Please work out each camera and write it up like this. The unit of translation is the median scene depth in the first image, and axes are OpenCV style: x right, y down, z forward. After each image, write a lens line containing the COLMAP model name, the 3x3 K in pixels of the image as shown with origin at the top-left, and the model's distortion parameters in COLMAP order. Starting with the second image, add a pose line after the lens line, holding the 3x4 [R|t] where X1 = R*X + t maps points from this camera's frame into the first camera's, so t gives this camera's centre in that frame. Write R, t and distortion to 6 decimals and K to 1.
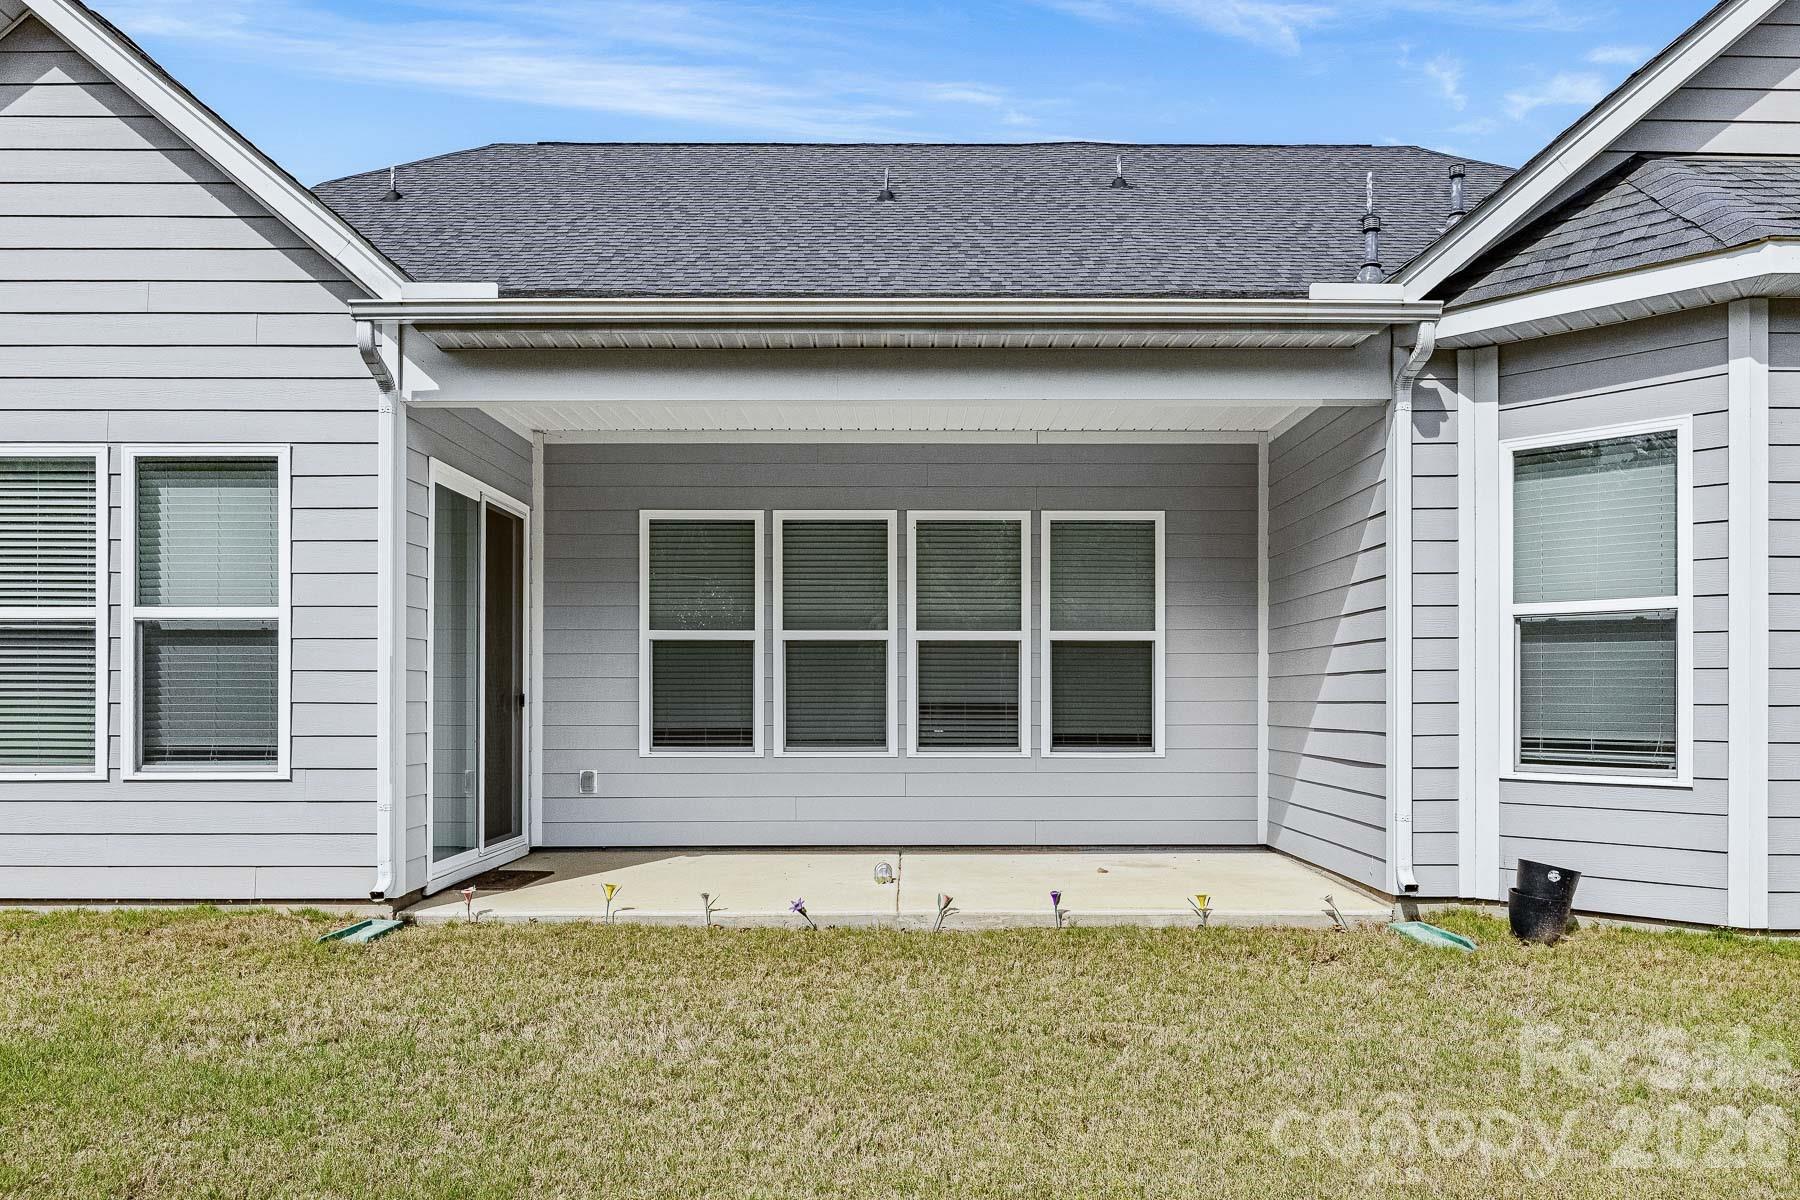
lens RADIAL K [[1268.3, 0, 903.0], [0, 1268.3, 708.6], [0, 0, 1]] dist [0.003417, 0.000234]
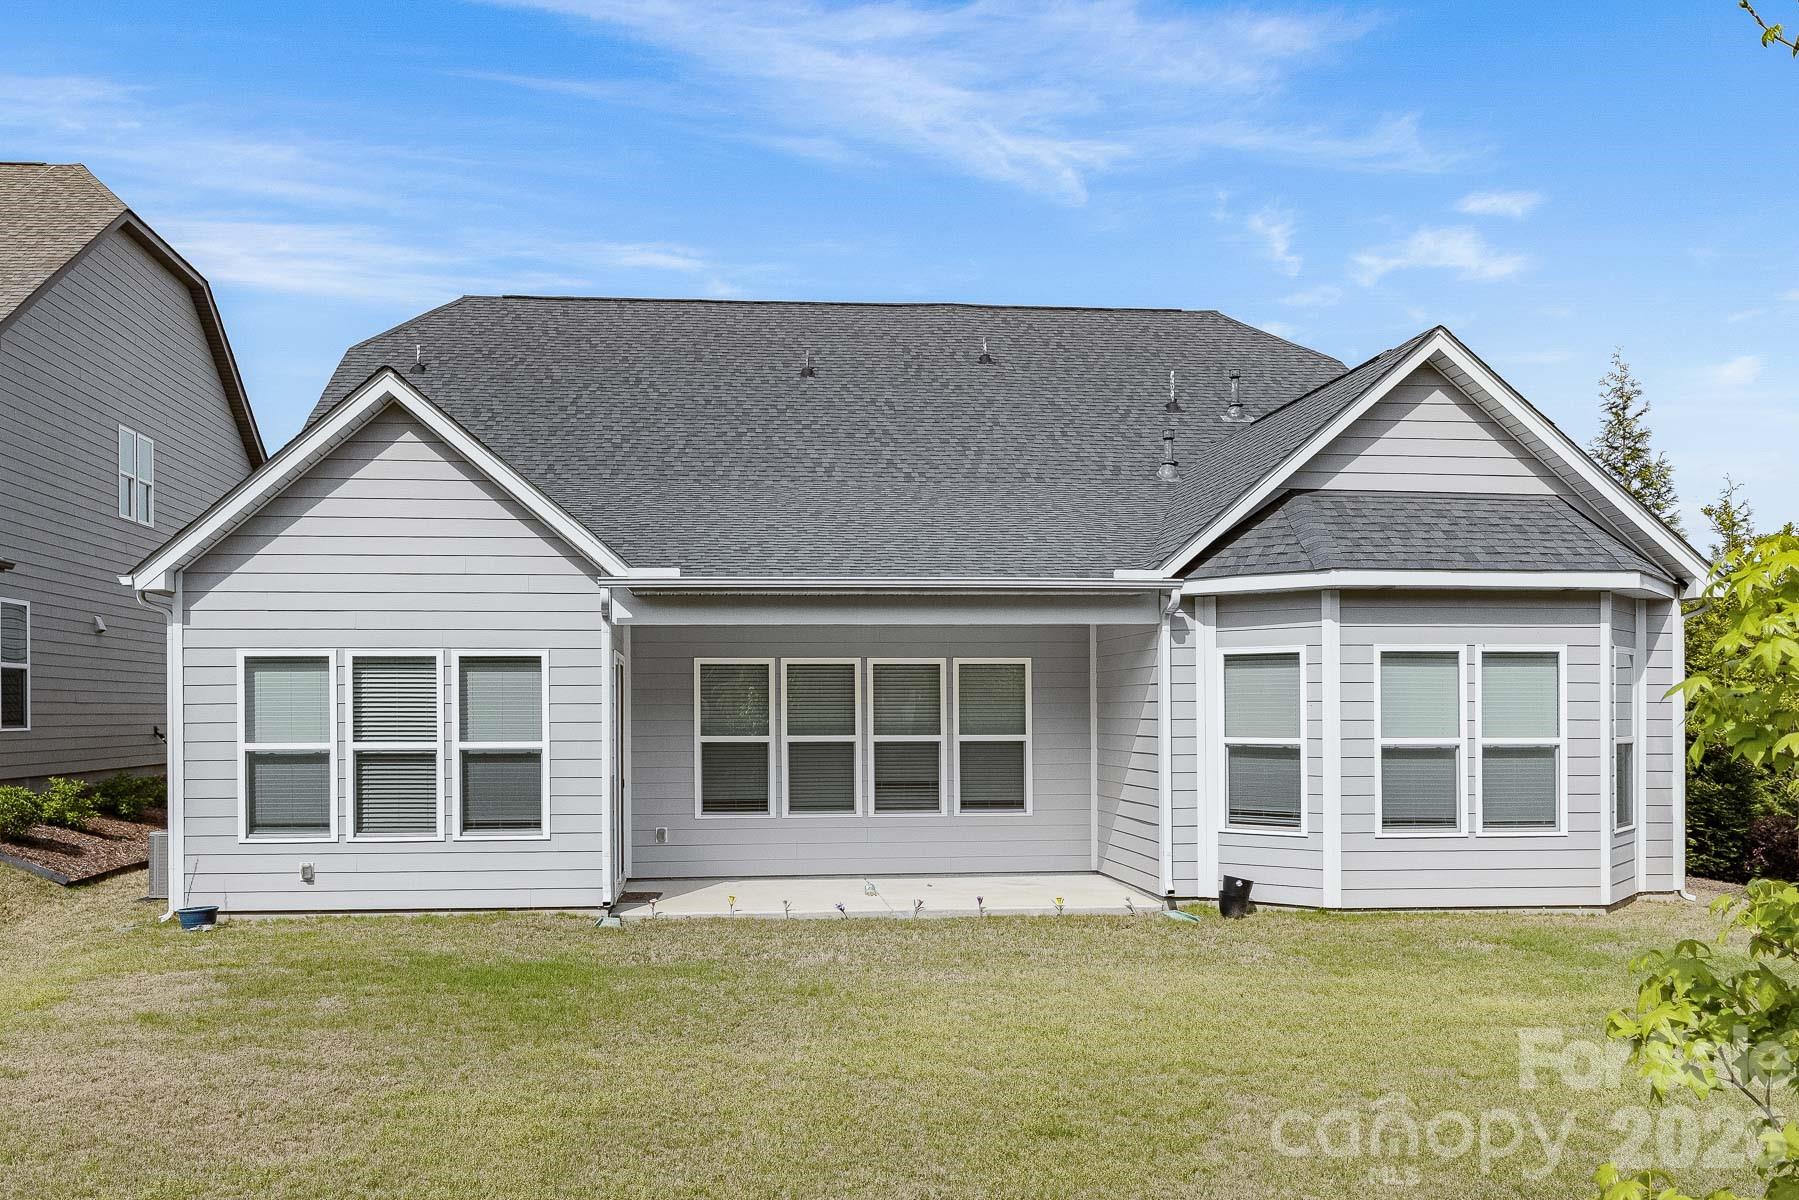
lens RADIAL K [[1491.5, 0, 813.1], [0, 1491.5, 717.8], [0, 0, 1]] dist [0.009877, -0.002650]
pose [[0.996660, -0.004450, 0.081539, -0.285040], [0.004848, 0.999977, -0.004682, -0.100808], [-0.081517, 0.005062, 0.996659, -1.088692]]
